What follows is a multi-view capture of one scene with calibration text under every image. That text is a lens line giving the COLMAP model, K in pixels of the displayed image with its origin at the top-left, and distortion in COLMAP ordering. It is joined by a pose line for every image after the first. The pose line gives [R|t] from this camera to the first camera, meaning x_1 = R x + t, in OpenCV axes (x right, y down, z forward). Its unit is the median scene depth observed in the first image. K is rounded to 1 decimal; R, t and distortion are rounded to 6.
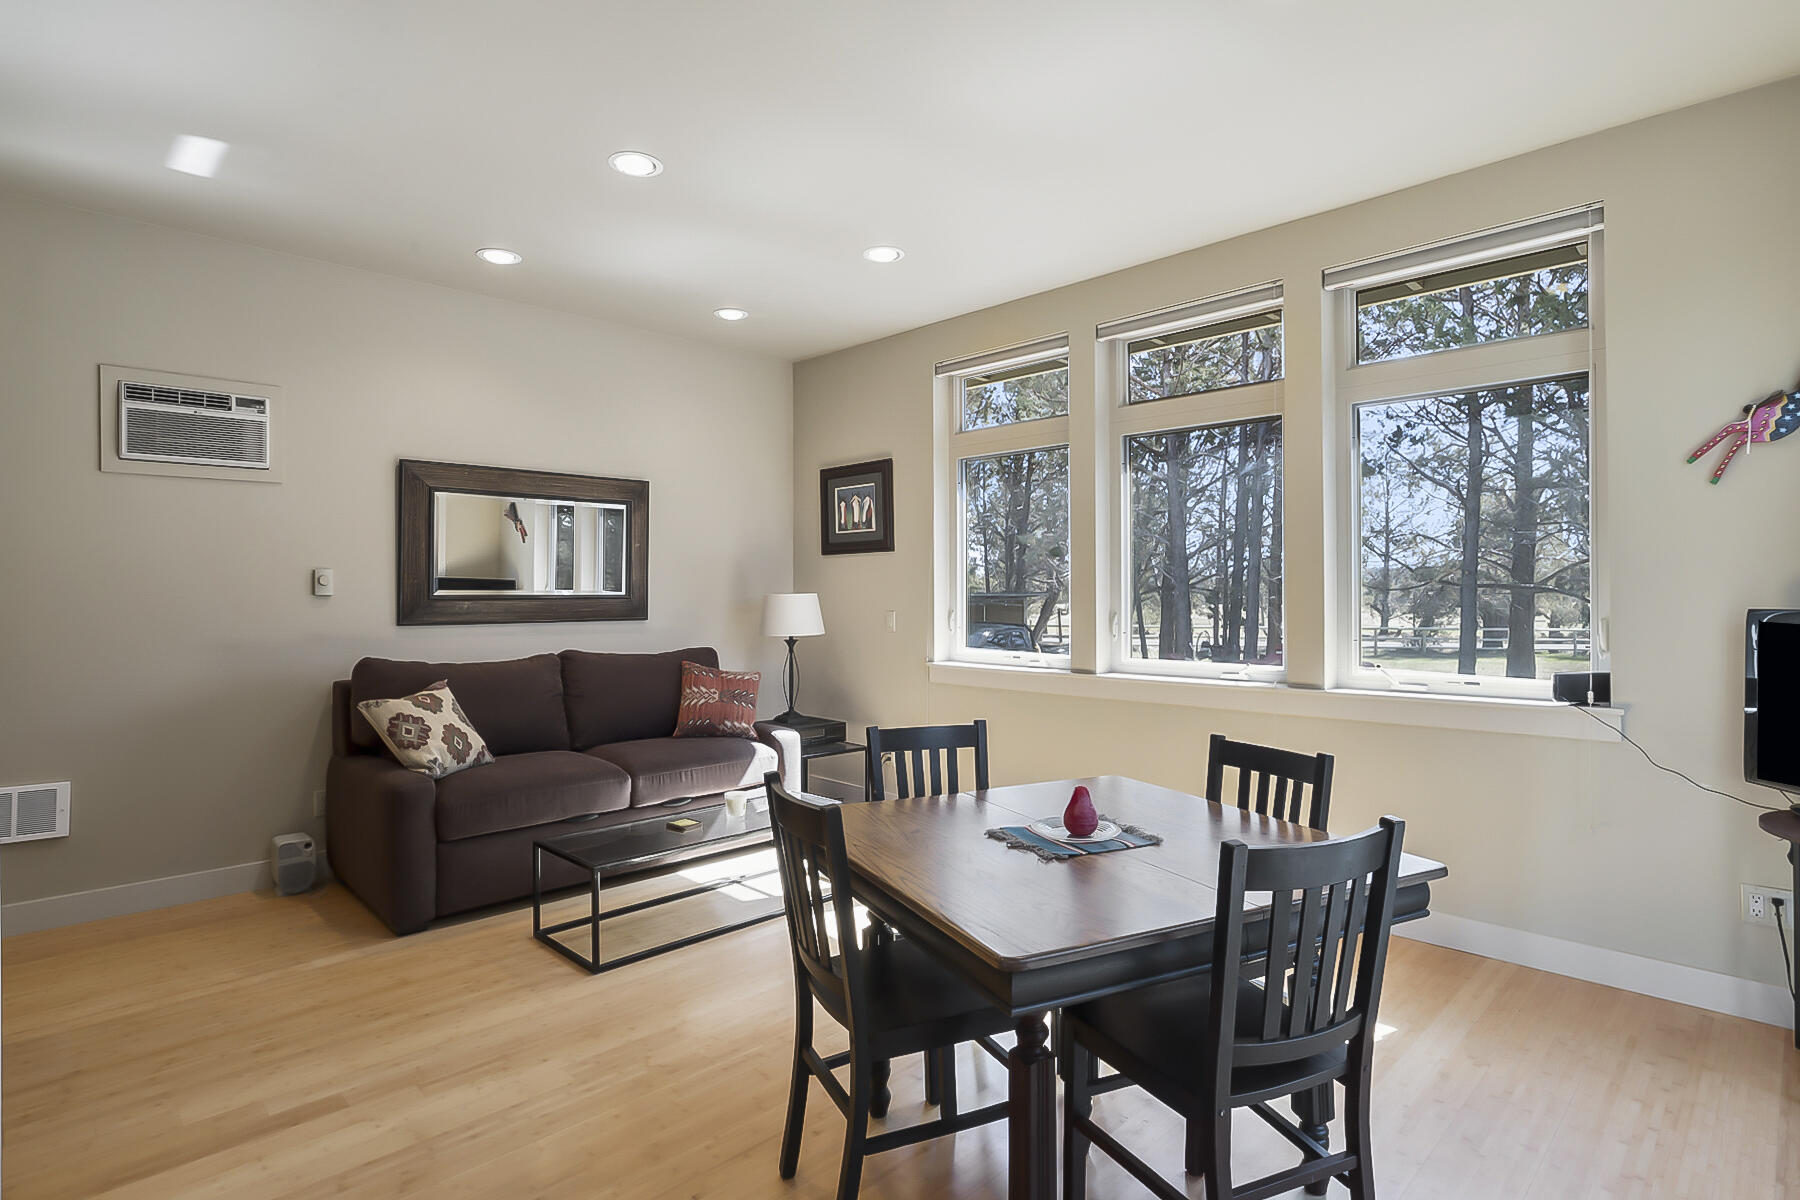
lens RADIAL K [[936.5, 0, 894.6], [0, 936.5, 584.4], [0, 0, 1]] dist [-0.001416, -0.000614]
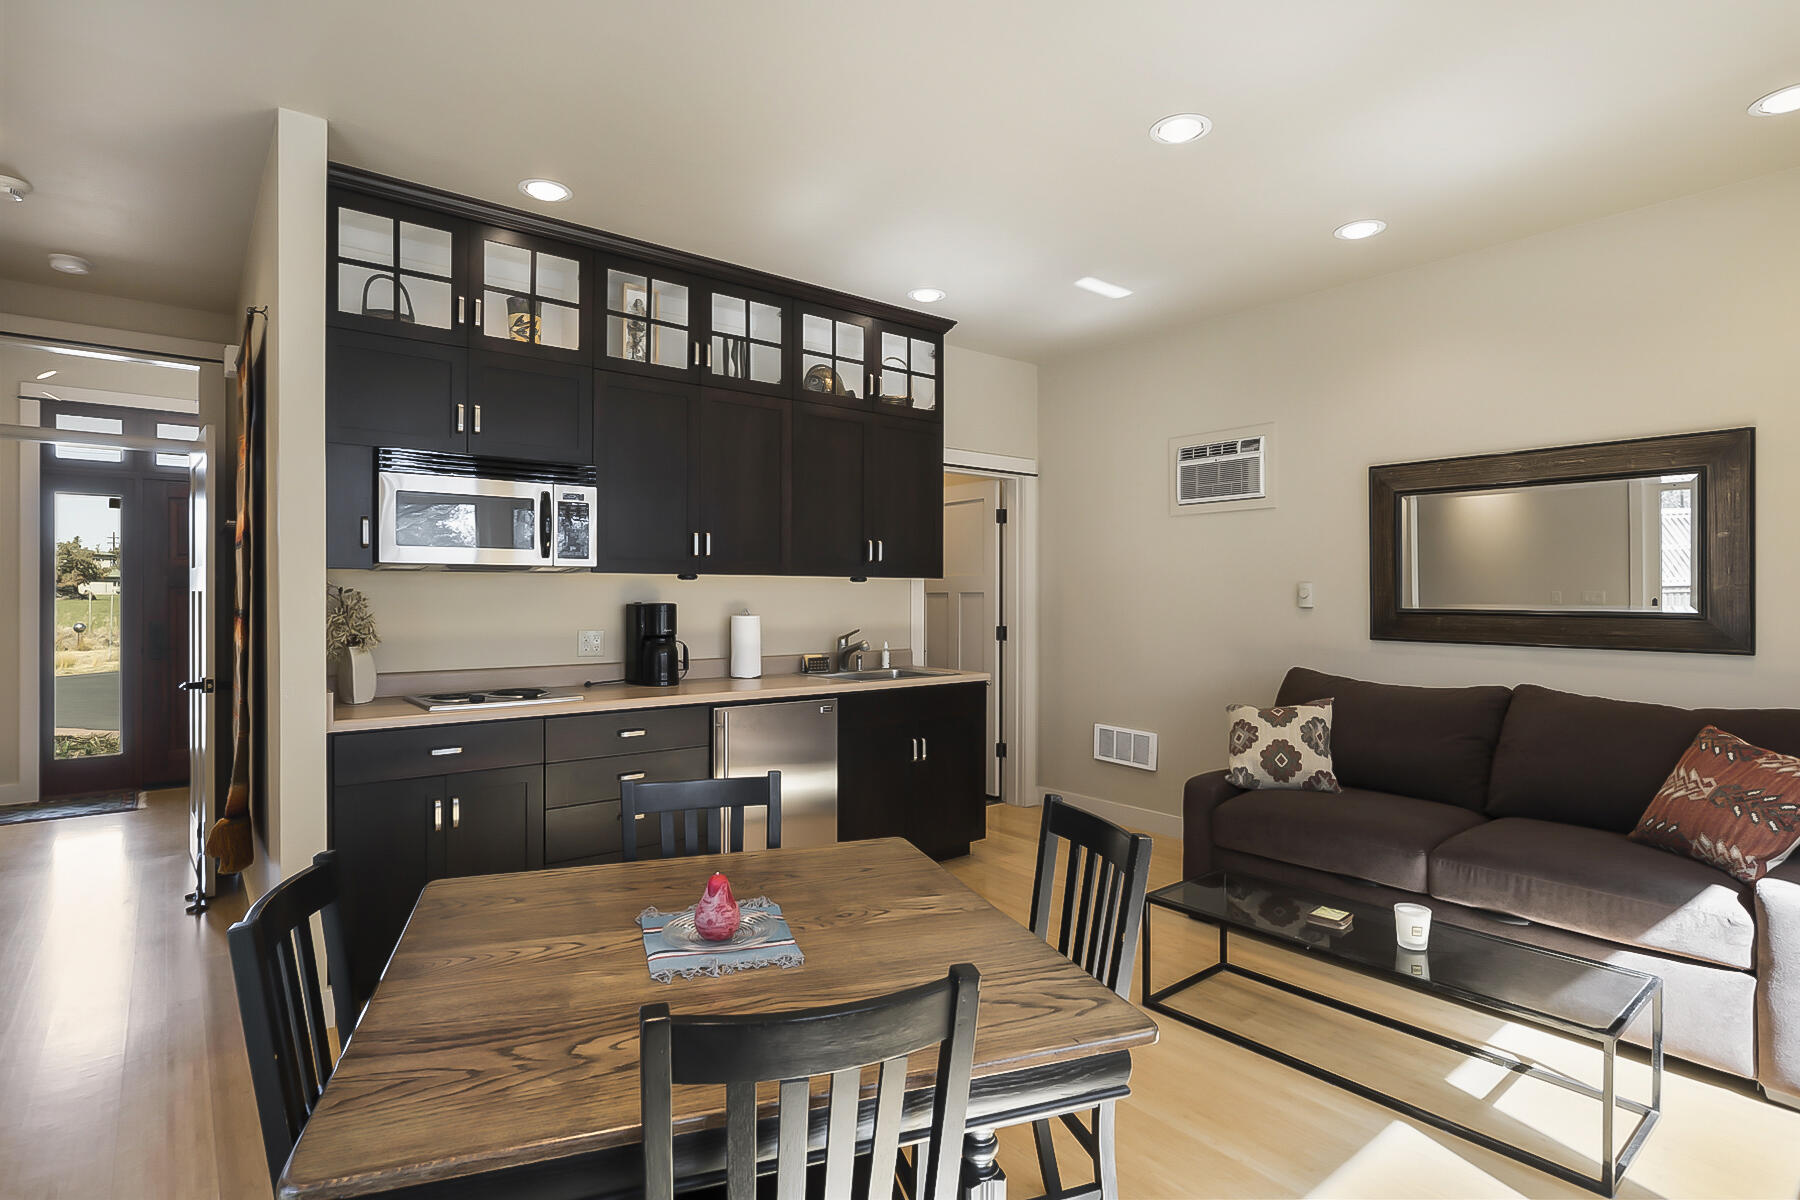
lens RADIAL K [[920.5, 0, 900.0], [0, 920.5, 600.0], [0, 0, 1]] dist [0.001236, 0.000701]
pose [[-0.100078, 0.008376, -0.994944, 0.508953], [0.006116, 0.999951, 0.007803, -0.008032], [0.994961, -0.005304, -0.100124, 0.669757]]
